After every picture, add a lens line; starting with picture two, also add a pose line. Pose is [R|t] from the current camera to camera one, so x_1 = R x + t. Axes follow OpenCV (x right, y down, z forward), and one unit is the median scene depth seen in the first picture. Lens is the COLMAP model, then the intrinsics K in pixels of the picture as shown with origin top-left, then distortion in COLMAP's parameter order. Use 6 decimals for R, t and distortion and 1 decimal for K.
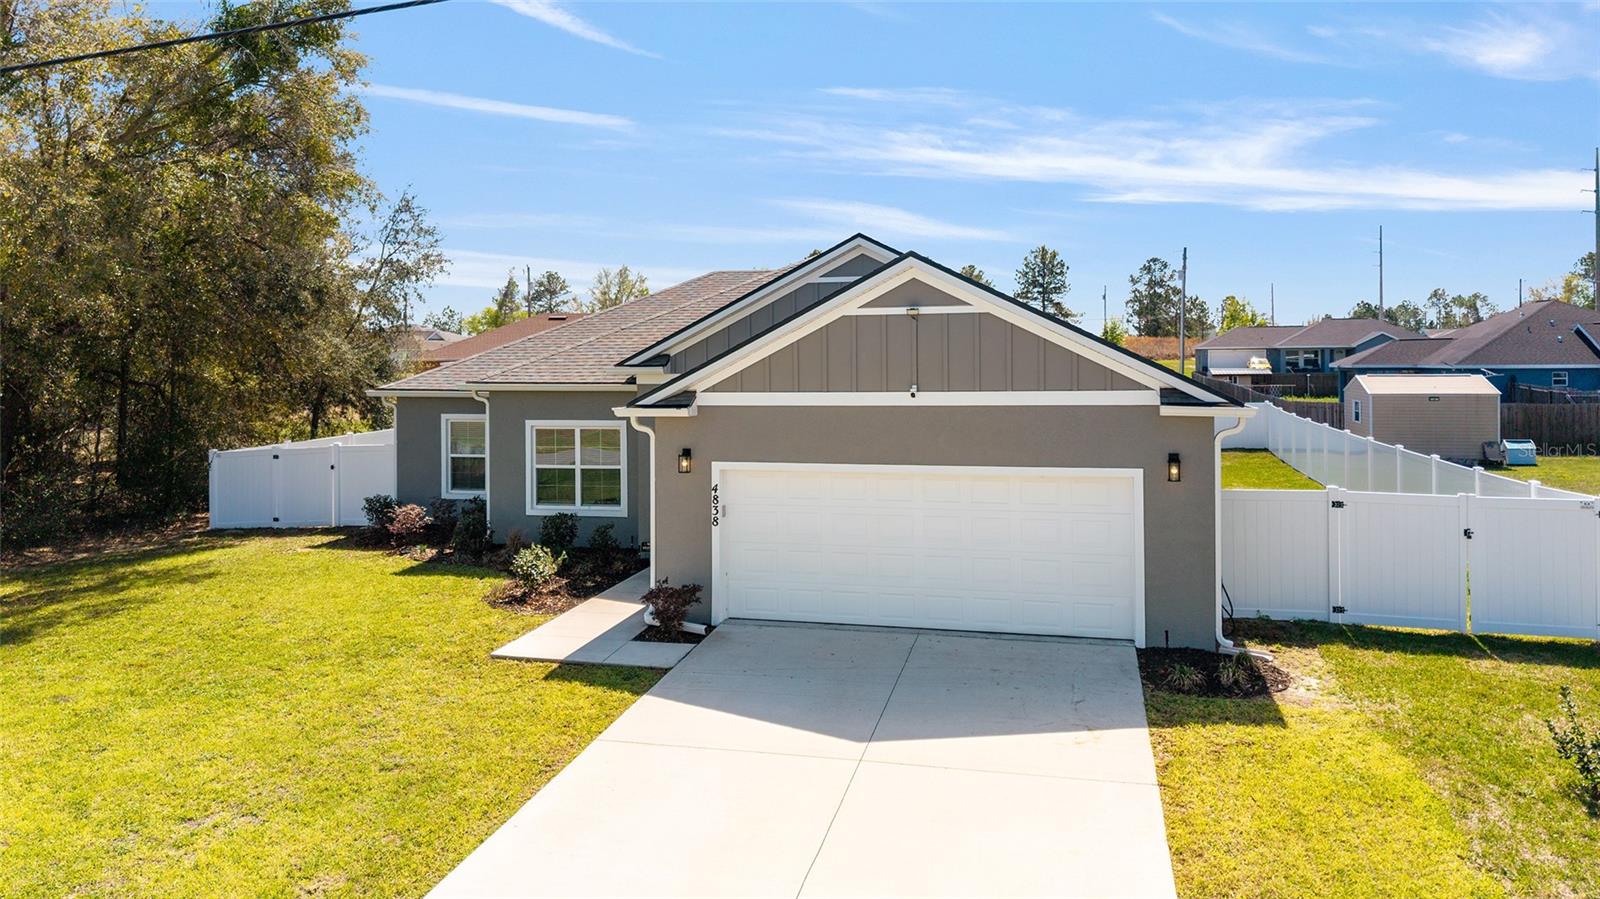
lens RADIAL K [[1070.4, 0, 800.3], [0, 1070.4, 444.0], [0, 0, 1]] dist [0.031754, -0.035919]
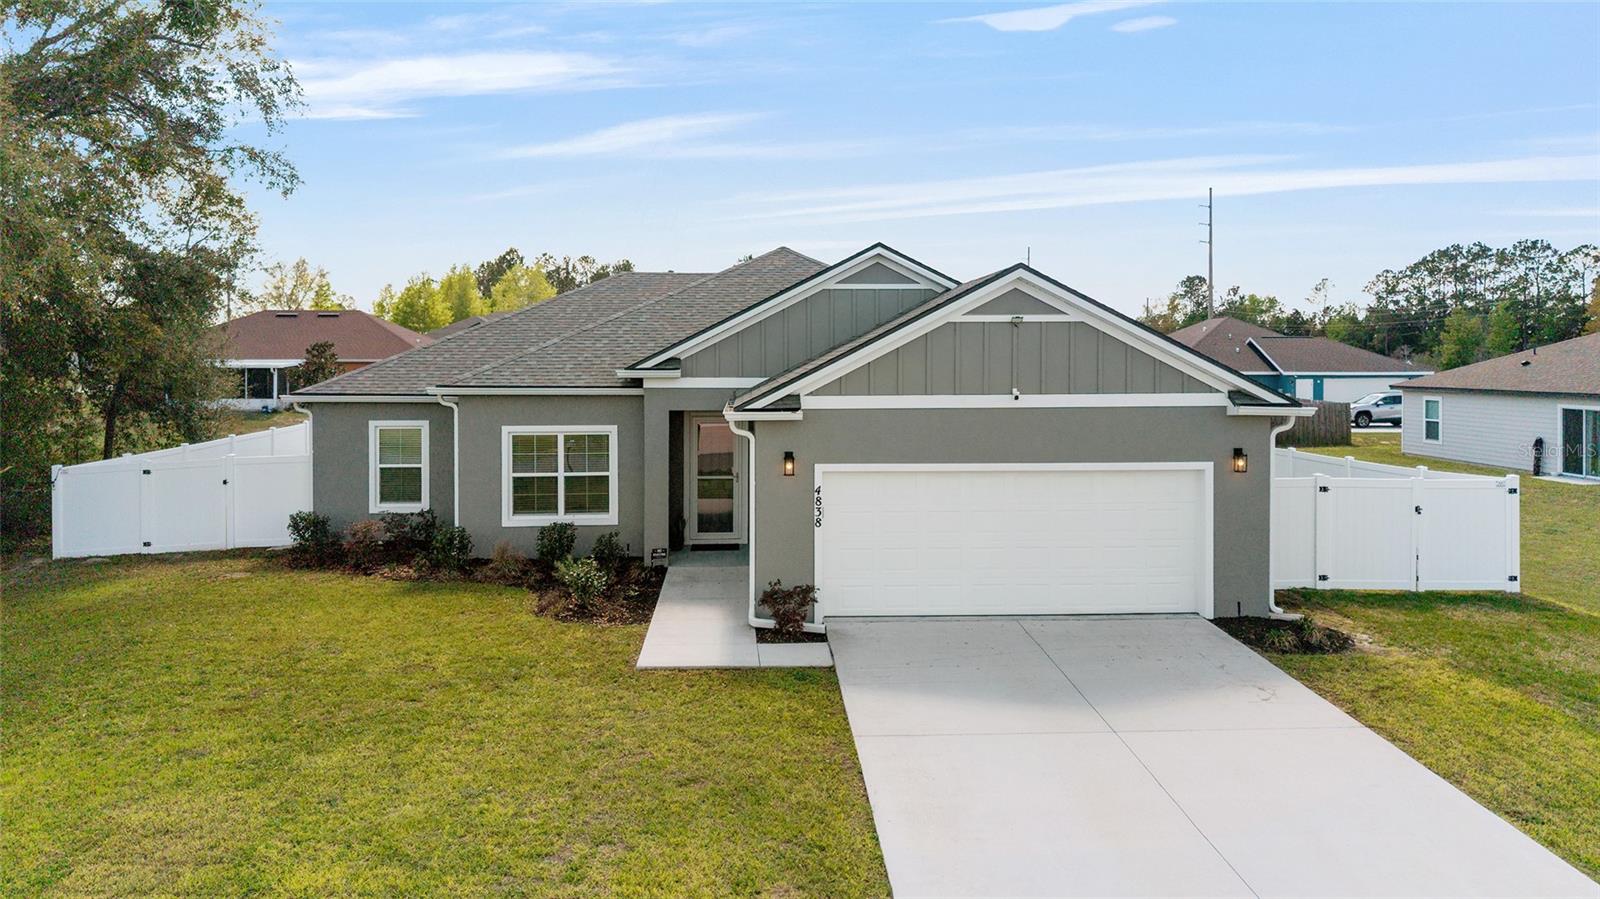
lens RADIAL K [[1070.4, 0, 792.3], [0, 1070.4, 459.0], [0, 0, 1]] dist [0.031754, -0.035919]
pose [[0.958174, -0.019188, 0.285542, -0.396881], [0.016361, 0.999791, 0.012281, -0.000967], [-0.285718, -0.007096, 0.958287, 0.033237]]
